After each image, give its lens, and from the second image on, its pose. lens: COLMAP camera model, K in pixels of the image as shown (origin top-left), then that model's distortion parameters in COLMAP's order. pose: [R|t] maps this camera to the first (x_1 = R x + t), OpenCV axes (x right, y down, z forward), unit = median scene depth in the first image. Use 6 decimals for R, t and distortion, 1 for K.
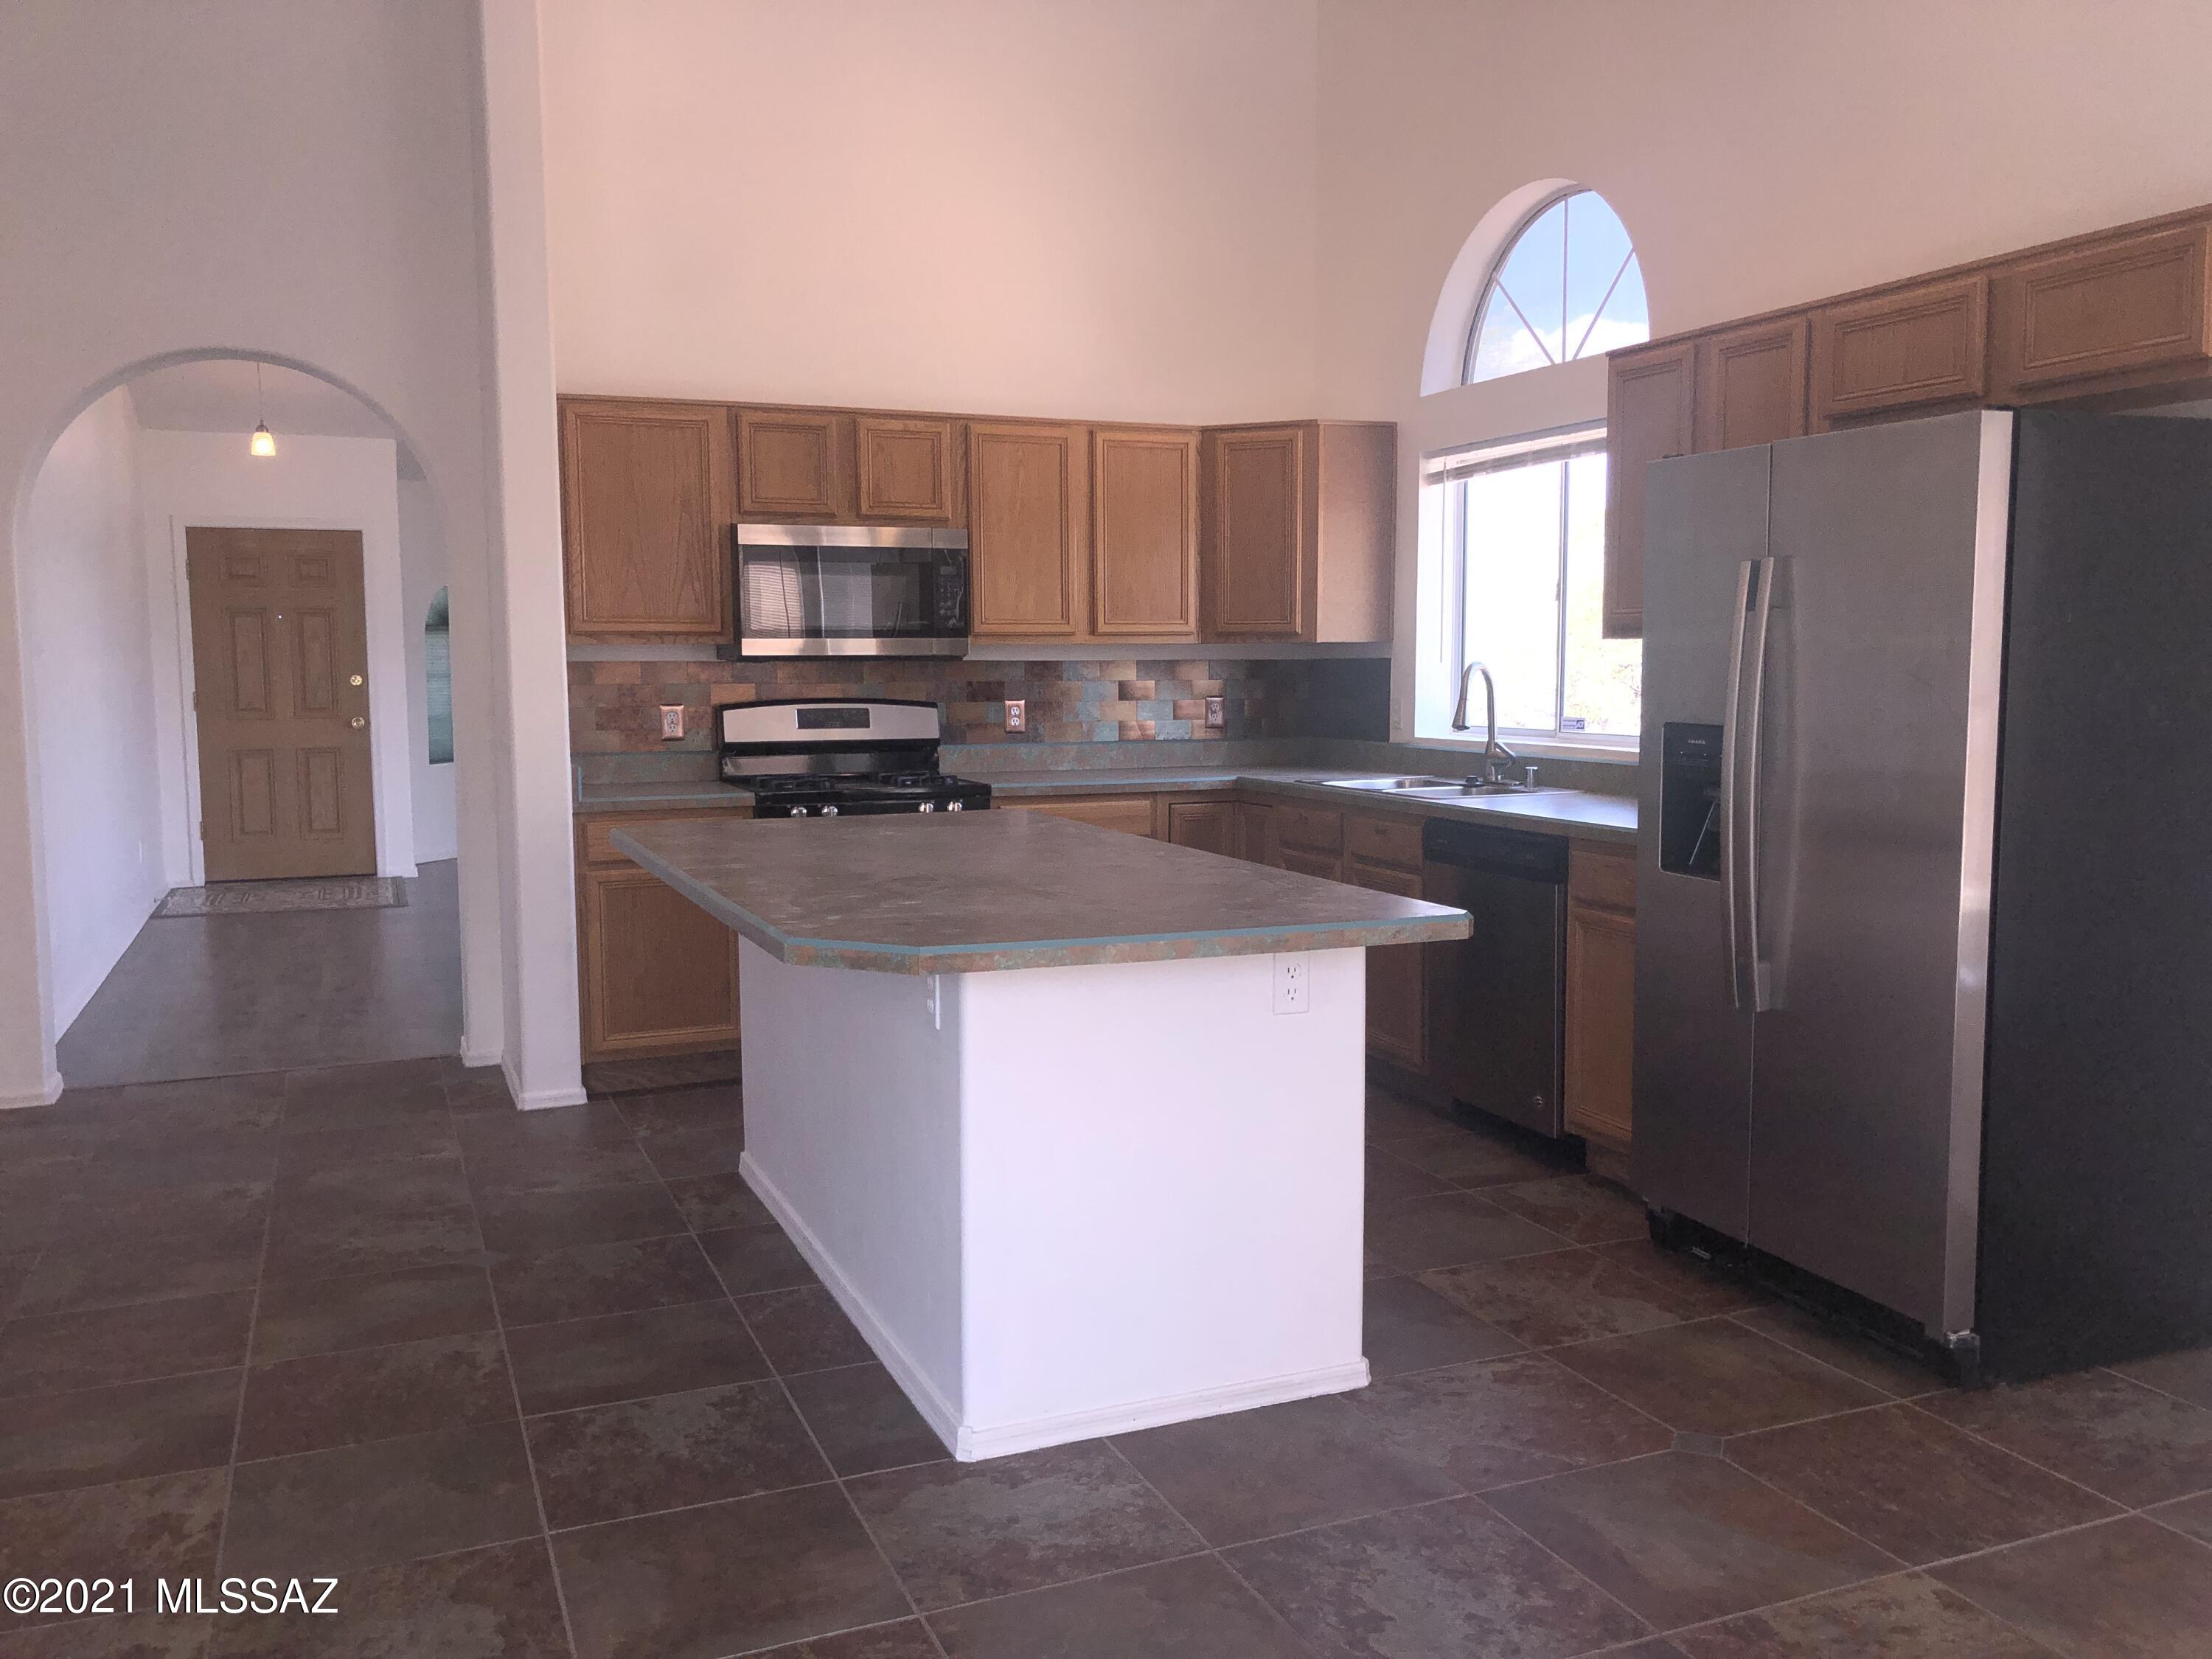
lens RADIAL K [[1804.4, 0, 1100.6], [0, 1804.4, 838.6], [0, 0, 1]] dist [0.052010, -0.060211]
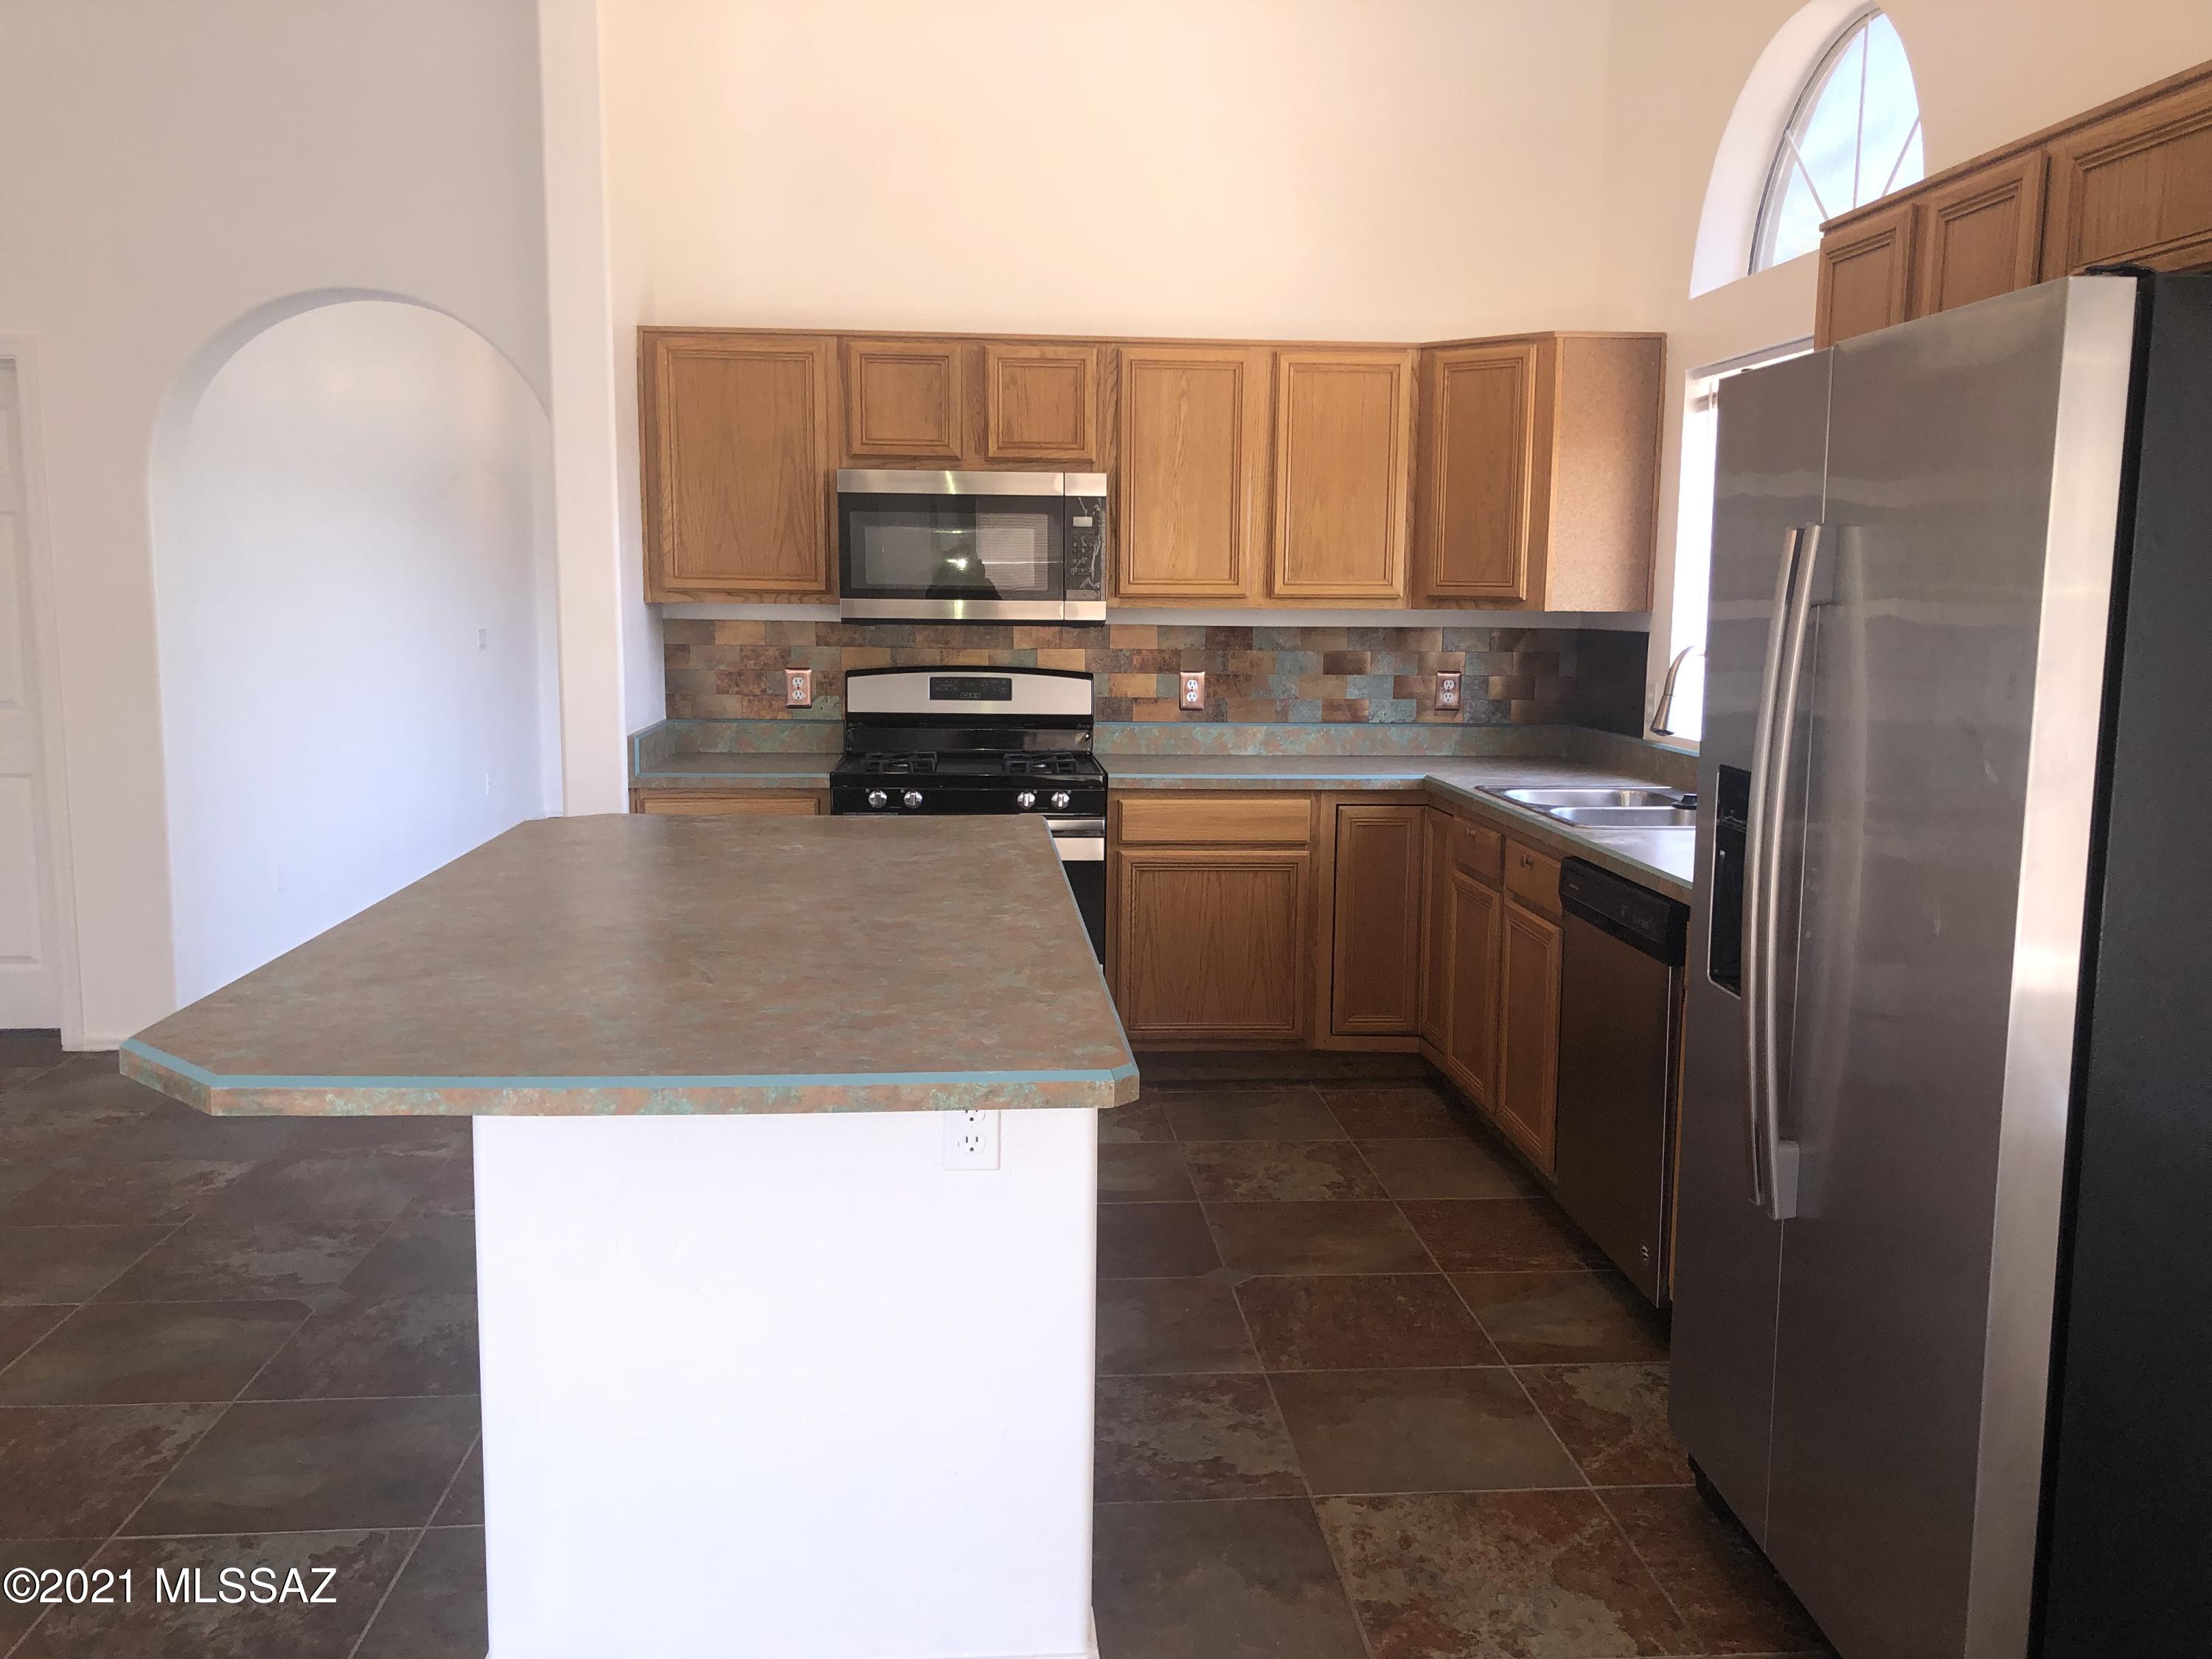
lens RADIAL K [[1804.4, 0, 1100.6], [0, 1804.4, 838.6], [0, 0, 1]] dist [0.052010, -0.060211]
pose [[0.949527, 0.057980, -0.308281, 0.193153], [-0.046731, 0.997949, 0.043756, -0.035416], [0.310185, -0.027141, 0.950289, 0.179208]]
